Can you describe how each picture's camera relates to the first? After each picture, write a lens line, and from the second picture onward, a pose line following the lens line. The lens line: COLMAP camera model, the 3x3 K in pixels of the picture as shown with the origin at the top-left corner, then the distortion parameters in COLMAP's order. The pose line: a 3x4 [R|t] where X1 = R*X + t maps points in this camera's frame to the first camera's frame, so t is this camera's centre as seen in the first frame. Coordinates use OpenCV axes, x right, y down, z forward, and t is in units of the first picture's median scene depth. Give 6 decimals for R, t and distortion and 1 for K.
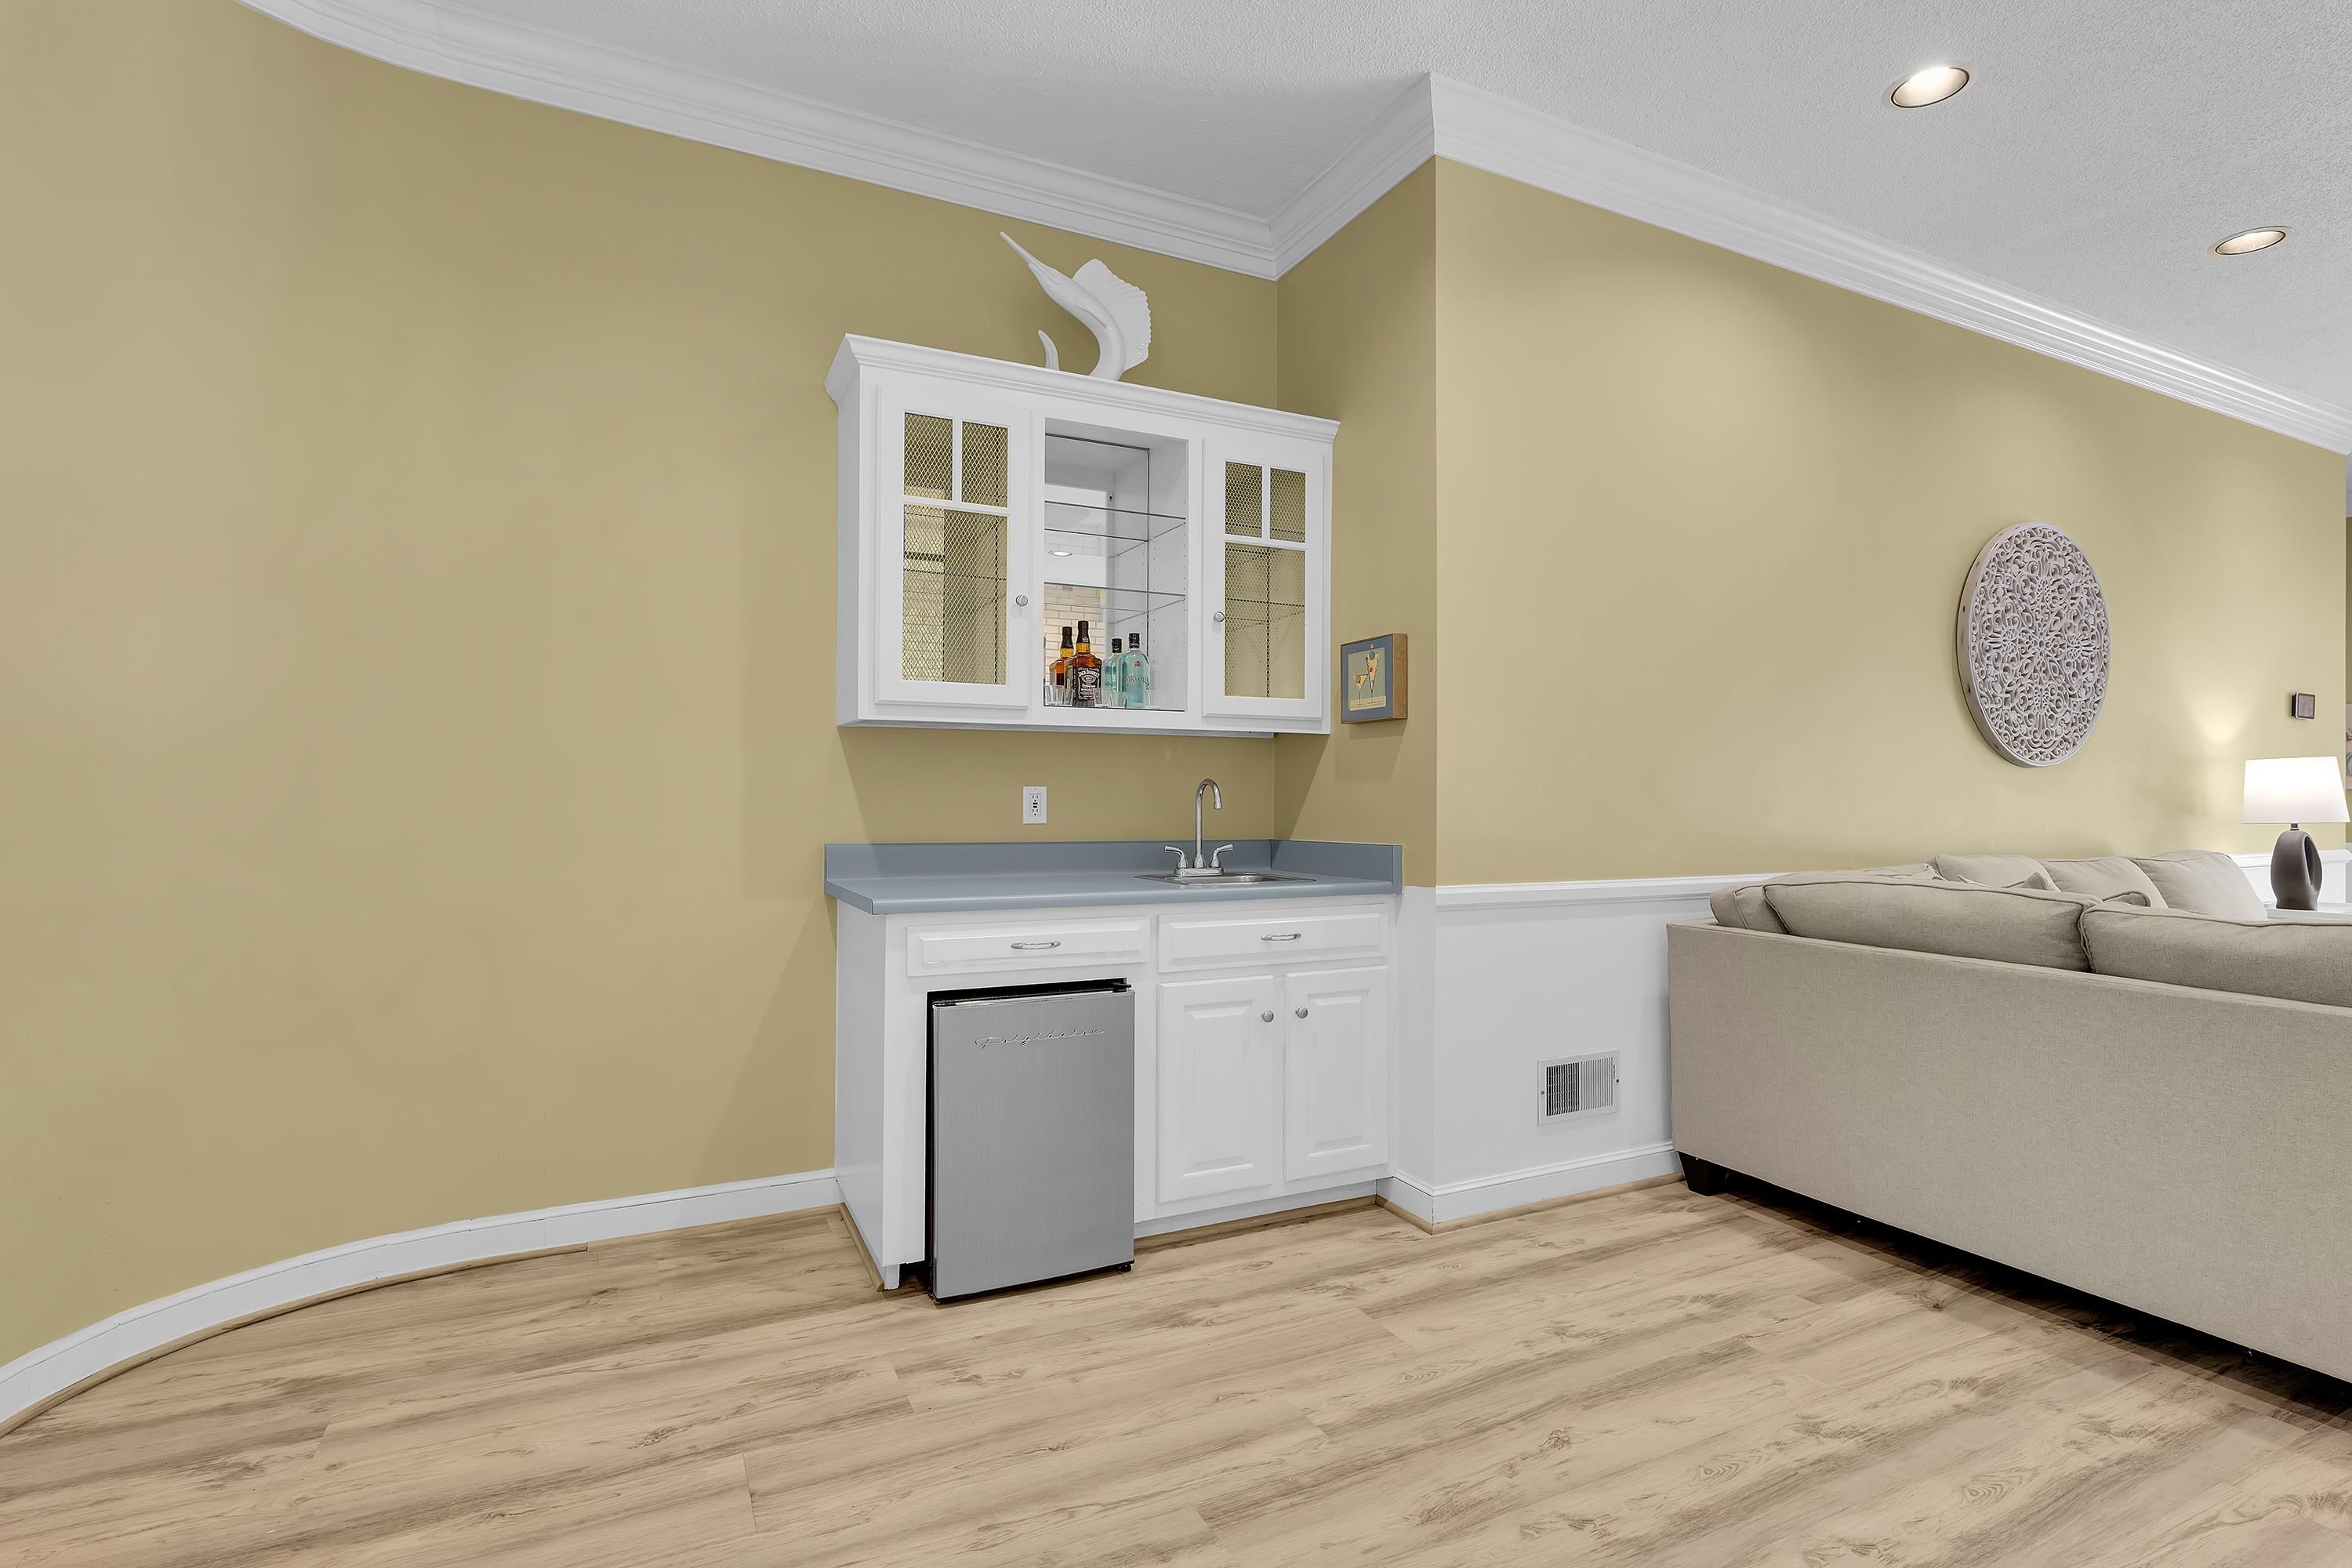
lens RADIAL K [[1059.2, 0, 1189.6], [0, 1059.2, 789.9], [0, 0, 1]] dist [0.001007, -0.002399]
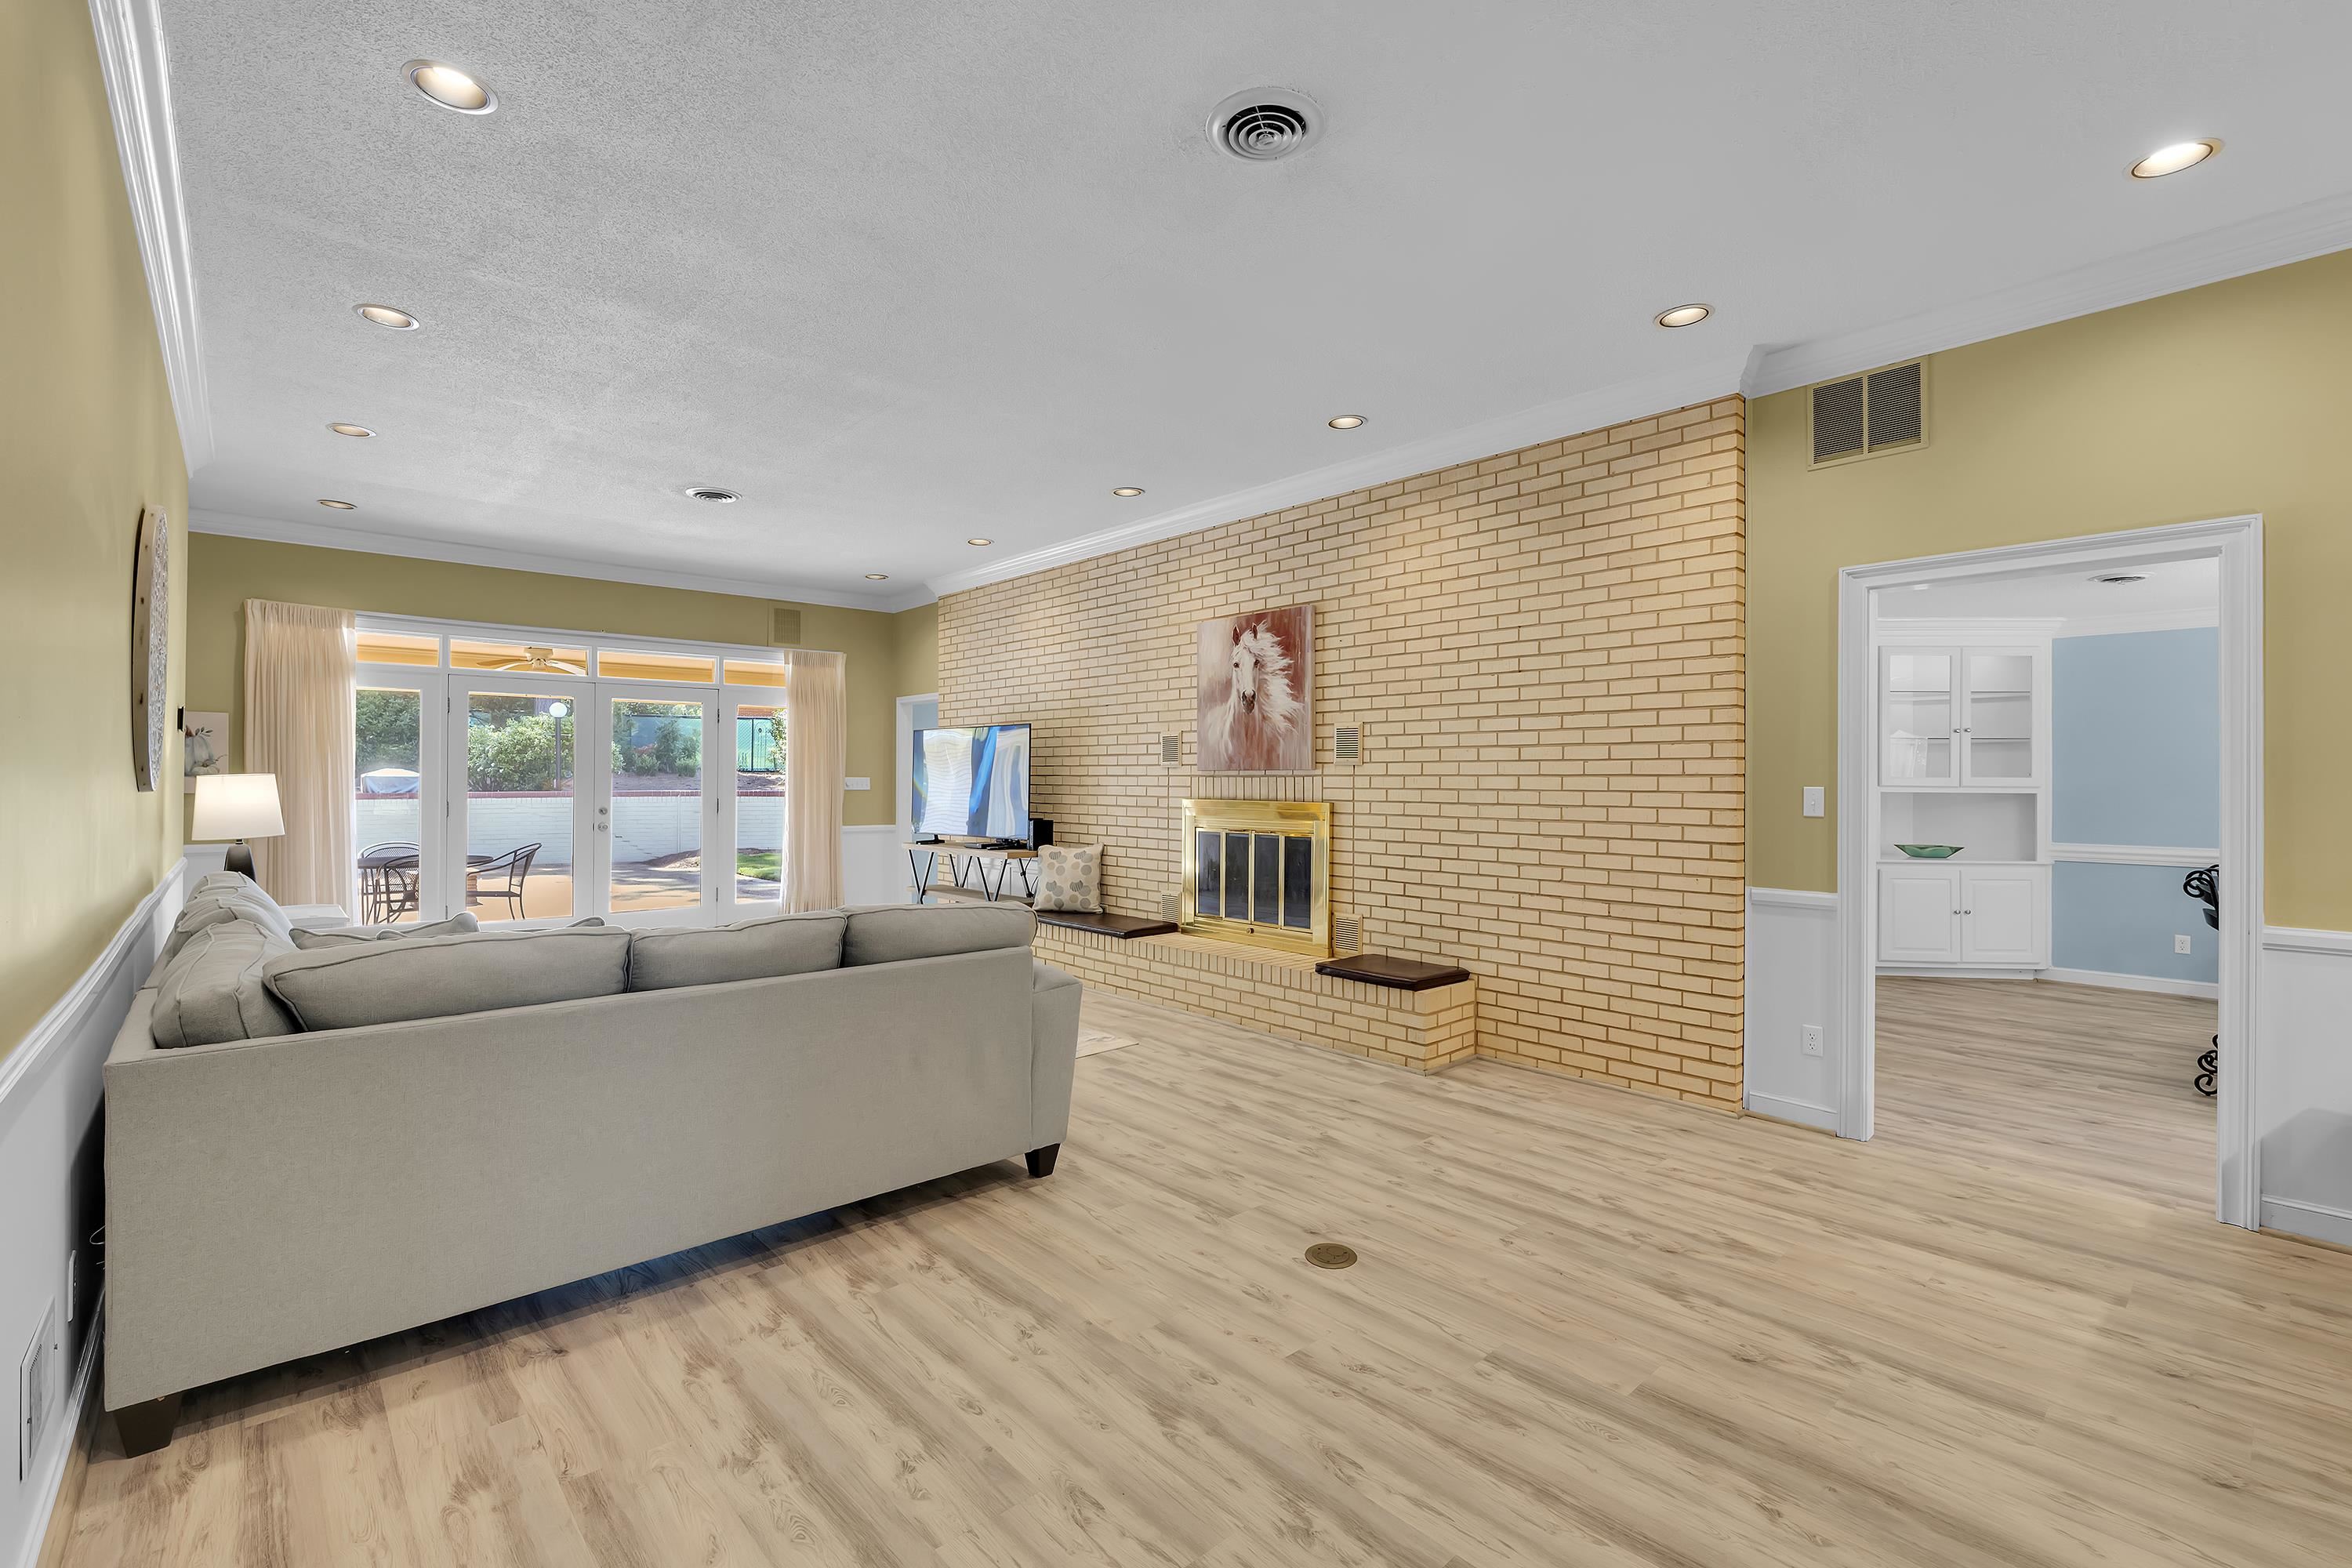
lens RADIAL K [[1059.2, 0, 1167.4], [0, 1059.2, 770.7], [0, 0, 1]] dist [0.001007, -0.002399]
pose [[-0.266843, 0.013613, 0.963644, -0.424515], [-0.005745, 0.999860, -0.015716, -0.061392], [-0.963723, -0.009729, -0.266727, 0.658001]]
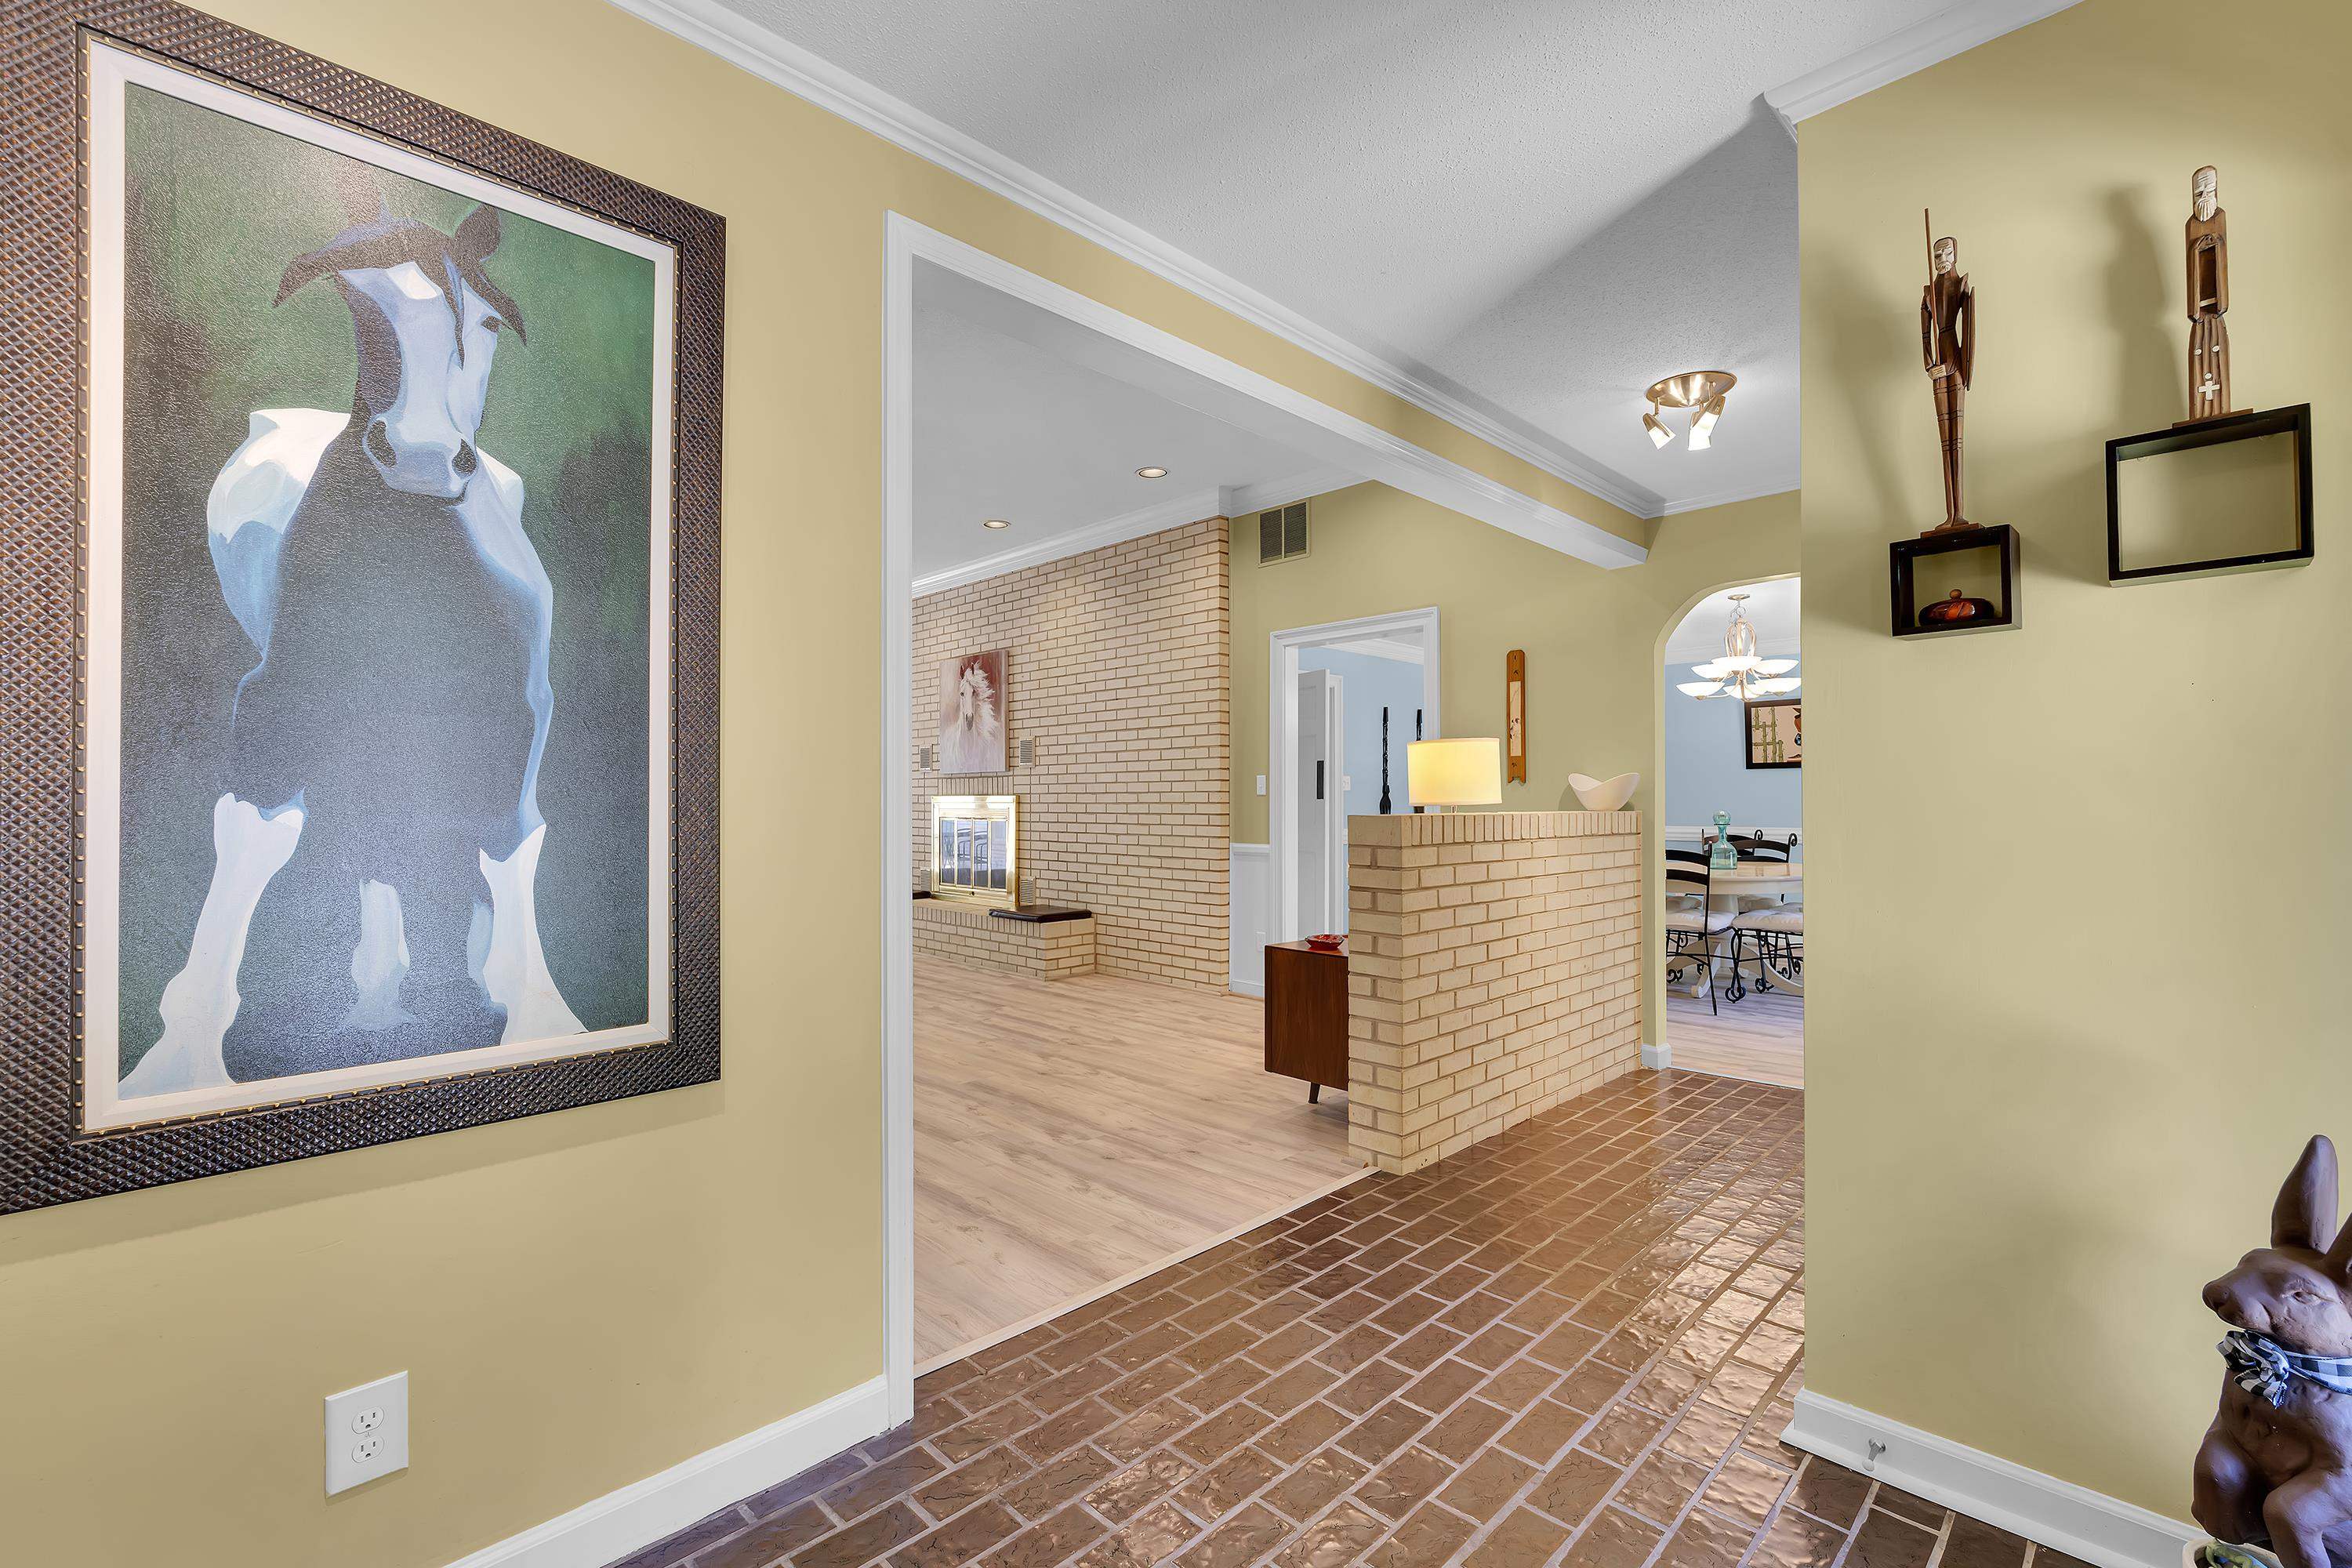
lens RADIAL K [[1059.2, 0, 1152.7], [0, 1059.2, 788.5], [0, 0, 1]] dist [0.001007, -0.002399]
pose [[-0.293311, 0.016857, 0.955868, -1.394580], [0.003221, 0.999856, -0.016644, 0.001562], [-0.956012, -0.001803, -0.293323, 0.246429]]
